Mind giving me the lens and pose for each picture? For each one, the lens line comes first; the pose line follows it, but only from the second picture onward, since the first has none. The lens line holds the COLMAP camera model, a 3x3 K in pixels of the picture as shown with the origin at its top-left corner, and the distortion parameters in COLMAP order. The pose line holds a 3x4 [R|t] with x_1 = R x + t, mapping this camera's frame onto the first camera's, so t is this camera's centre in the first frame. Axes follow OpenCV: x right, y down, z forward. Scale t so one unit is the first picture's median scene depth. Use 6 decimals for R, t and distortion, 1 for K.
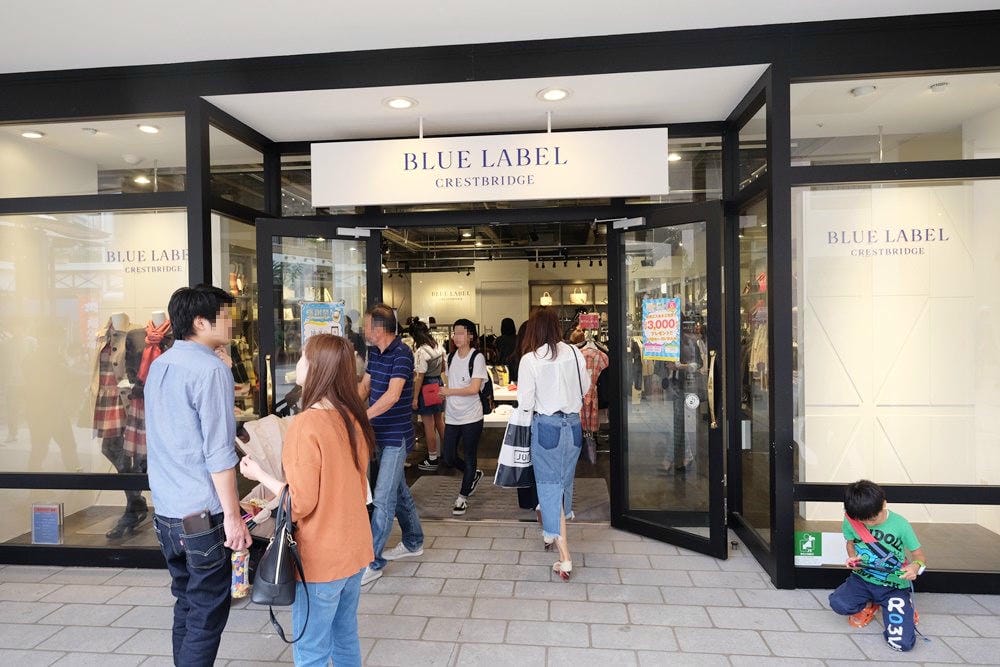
lens RADIAL K [[588.4, 0, 500.5], [0, 588.4, 329.5], [0, 0, 1]] dist [0.007570, -0.000034]
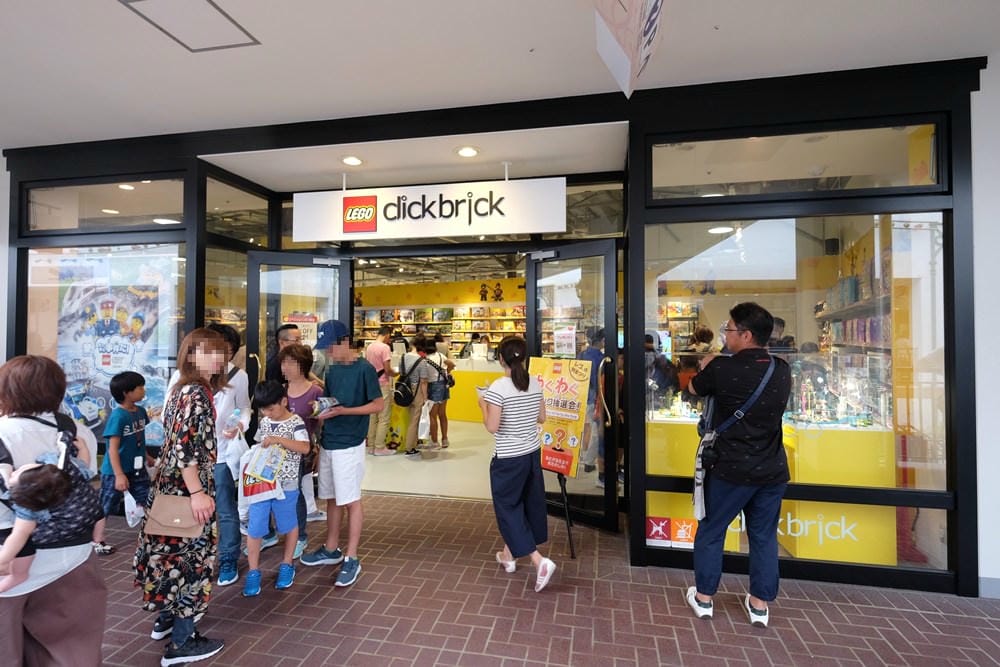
lens RADIAL K [[491.8, 0, 500.8], [0, 491.8, 332.5], [0, 0, 1]] dist [-0.002601, -0.000165]
pose [[0.993304, 0.019523, -0.113866, 0.259651], [-0.021191, 0.999685, -0.013459, -0.006318], [0.113567, 0.015782, 0.993405, -0.012916]]
